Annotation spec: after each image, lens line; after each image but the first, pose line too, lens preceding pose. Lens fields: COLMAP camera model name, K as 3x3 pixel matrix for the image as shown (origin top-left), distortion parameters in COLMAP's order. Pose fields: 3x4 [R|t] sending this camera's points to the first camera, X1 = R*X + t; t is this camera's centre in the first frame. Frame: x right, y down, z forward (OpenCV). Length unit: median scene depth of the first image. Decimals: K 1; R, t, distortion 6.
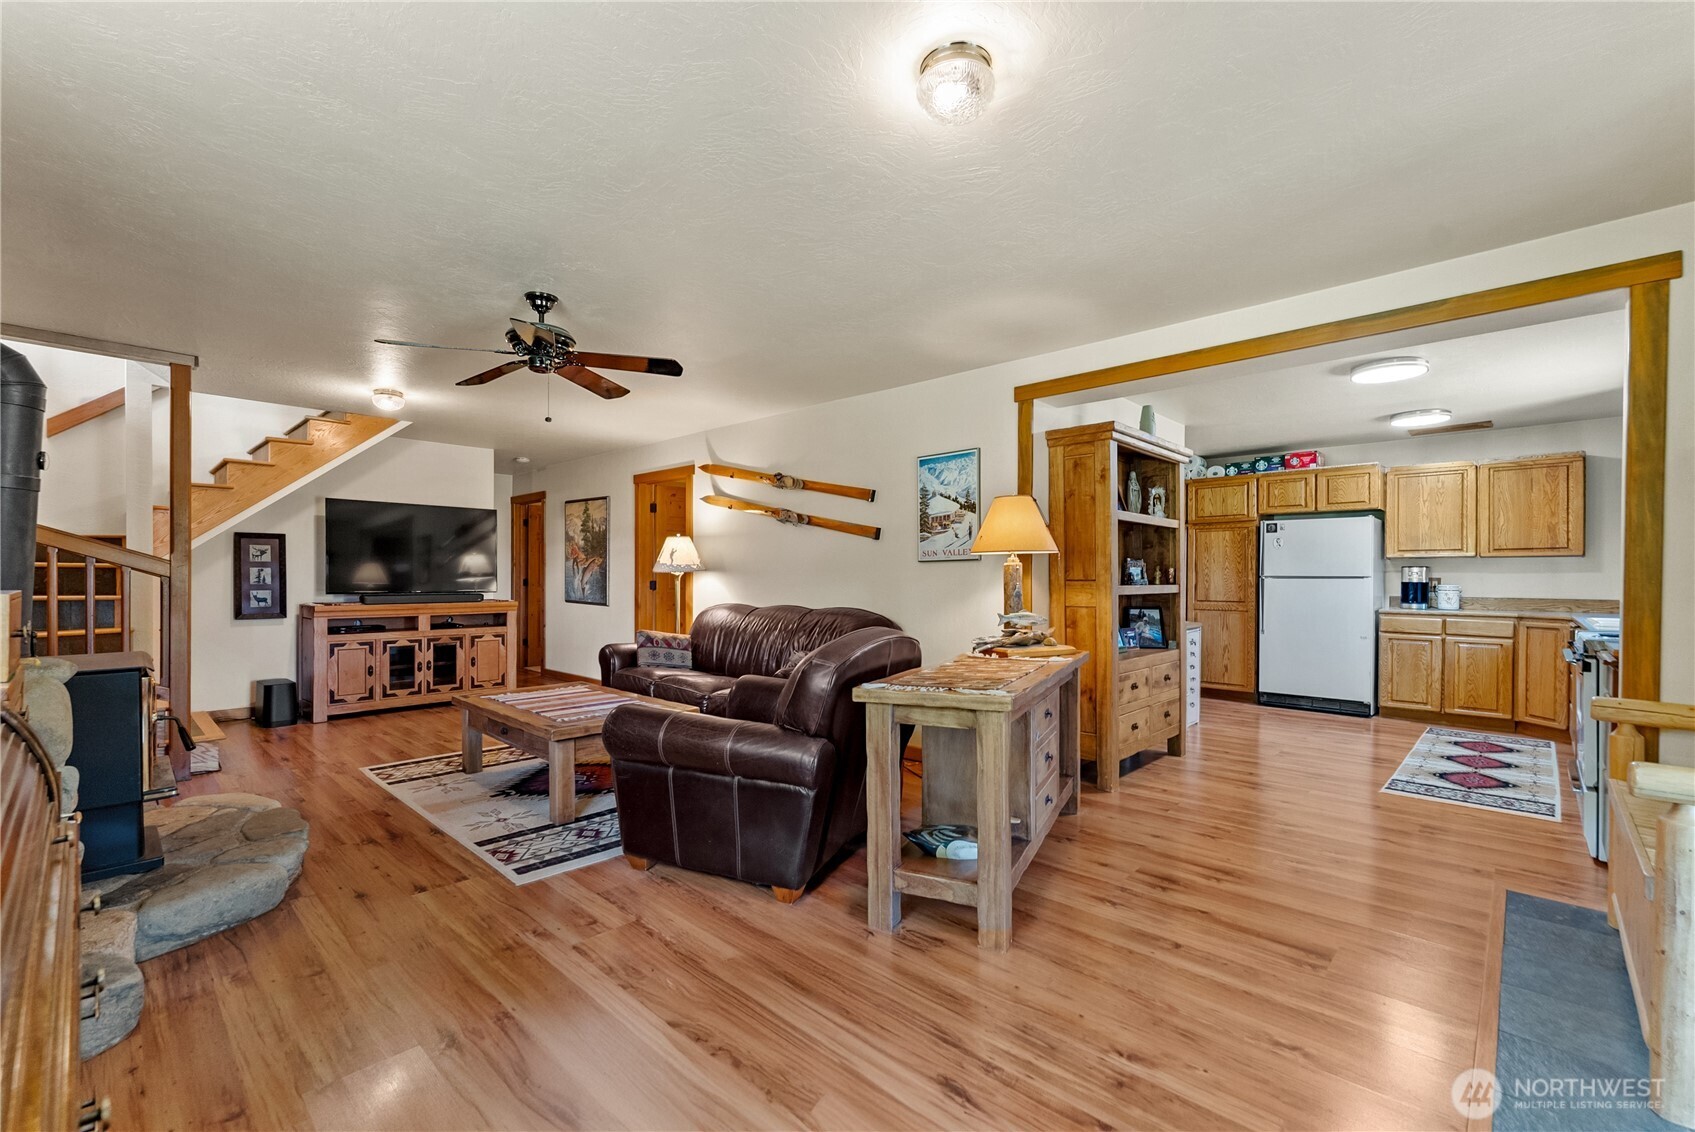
lens RADIAL K [[700.7, 0, 836.4], [0, 700.7, 576.5], [0, 0, 1]] dist [-0.001907, -0.000227]
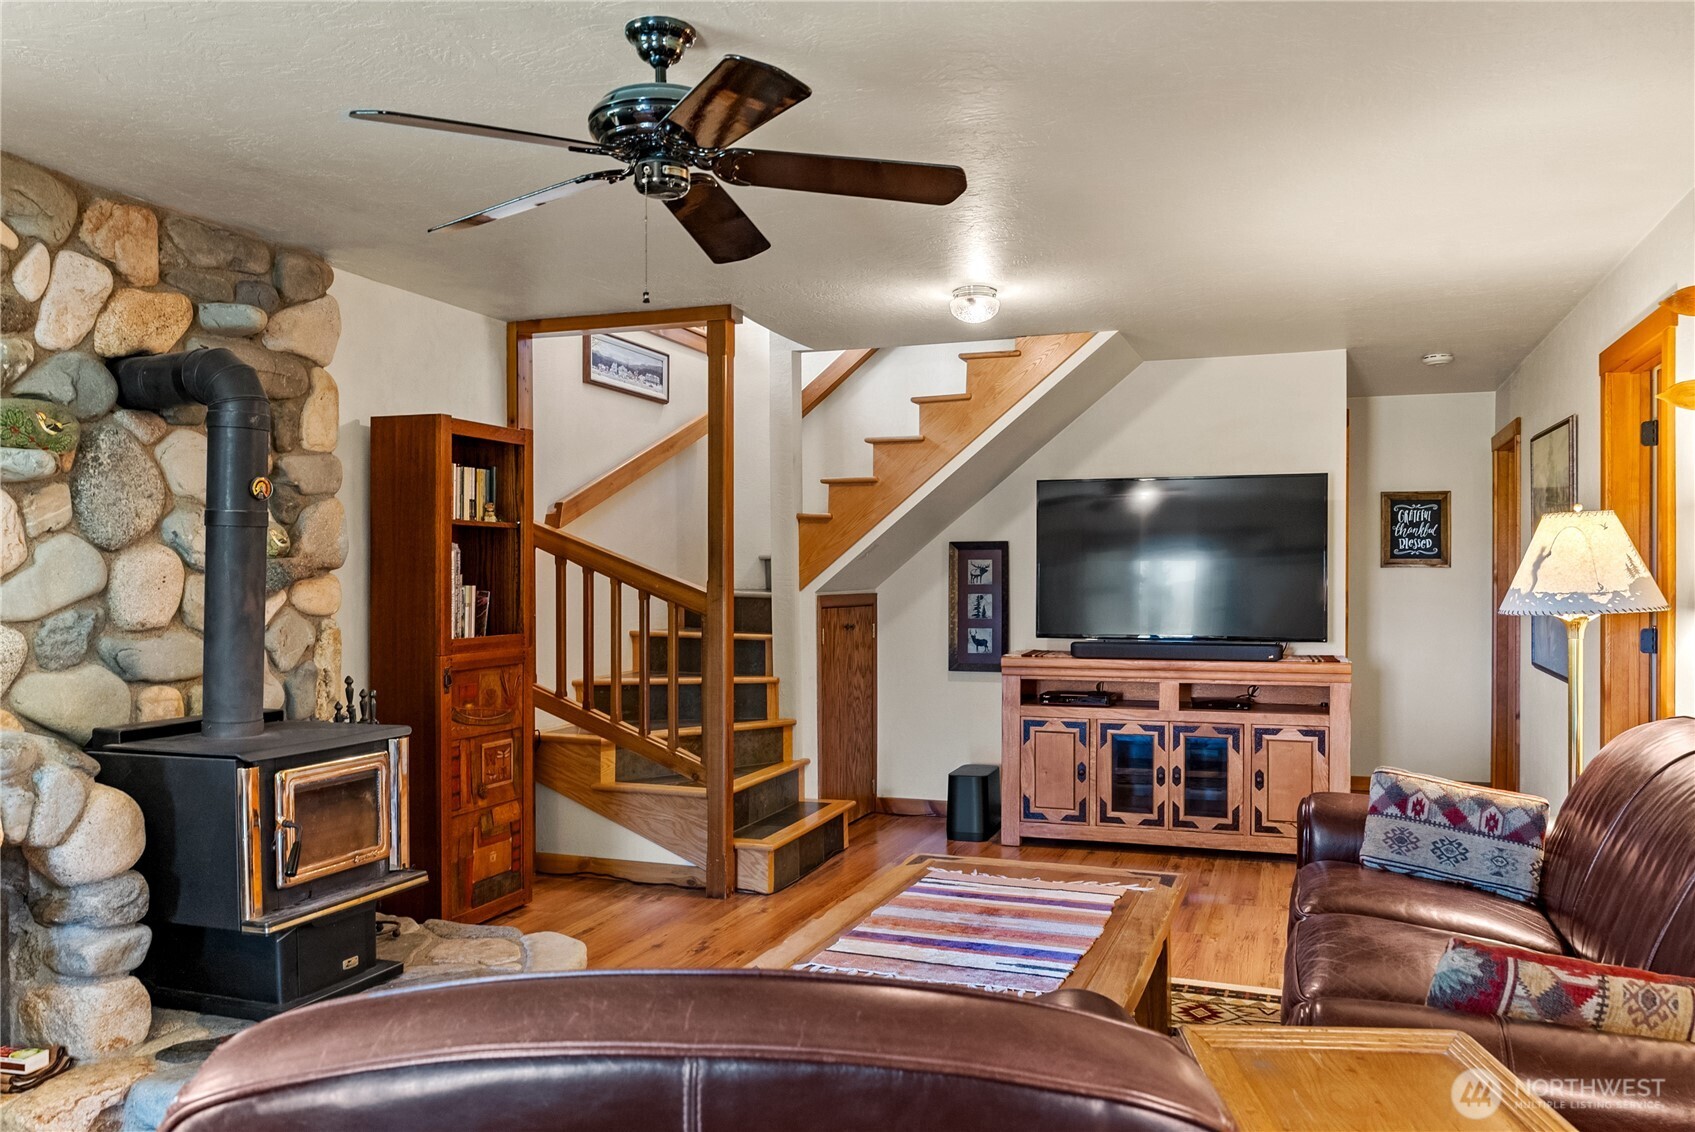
lens RADIAL K [[1232.0, 0, 878.7], [0, 1232.0, 590.5], [0, 0, 1]] dist [0.003097, -0.011677]
pose [[0.419211, 0.003793, -0.907881, 0.258100], [0.000455, 0.999990, 0.004388, -0.027761], [0.907889, -0.002253, 0.419205, 0.565275]]
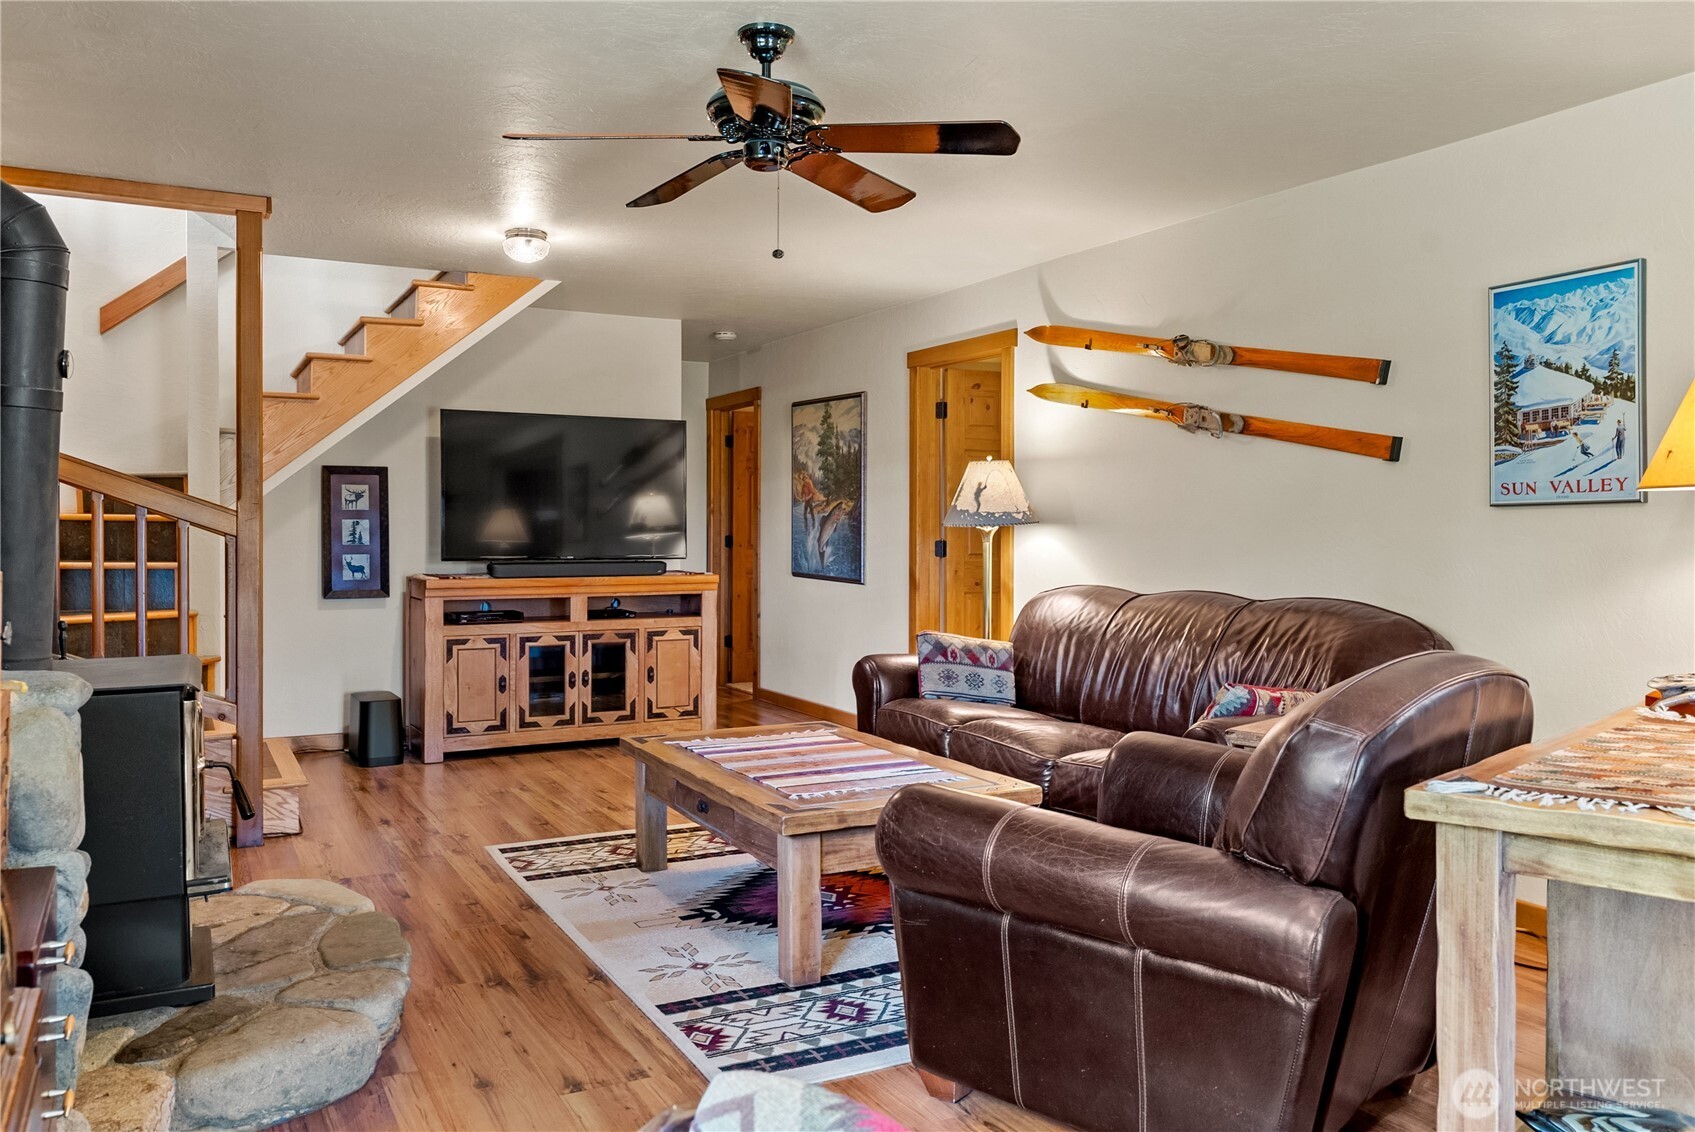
lens RADIAL K [[1232.0, 0, 857.6], [0, 1232.0, 535.4], [0, 0, 1]] dist [0.003097, -0.011677]
pose [[0.952625, 0.001929, -0.304141, -0.040603], [-0.000034, 0.999981, 0.006236, -0.006441], [0.304148, -0.005930, 0.952606, 0.068223]]
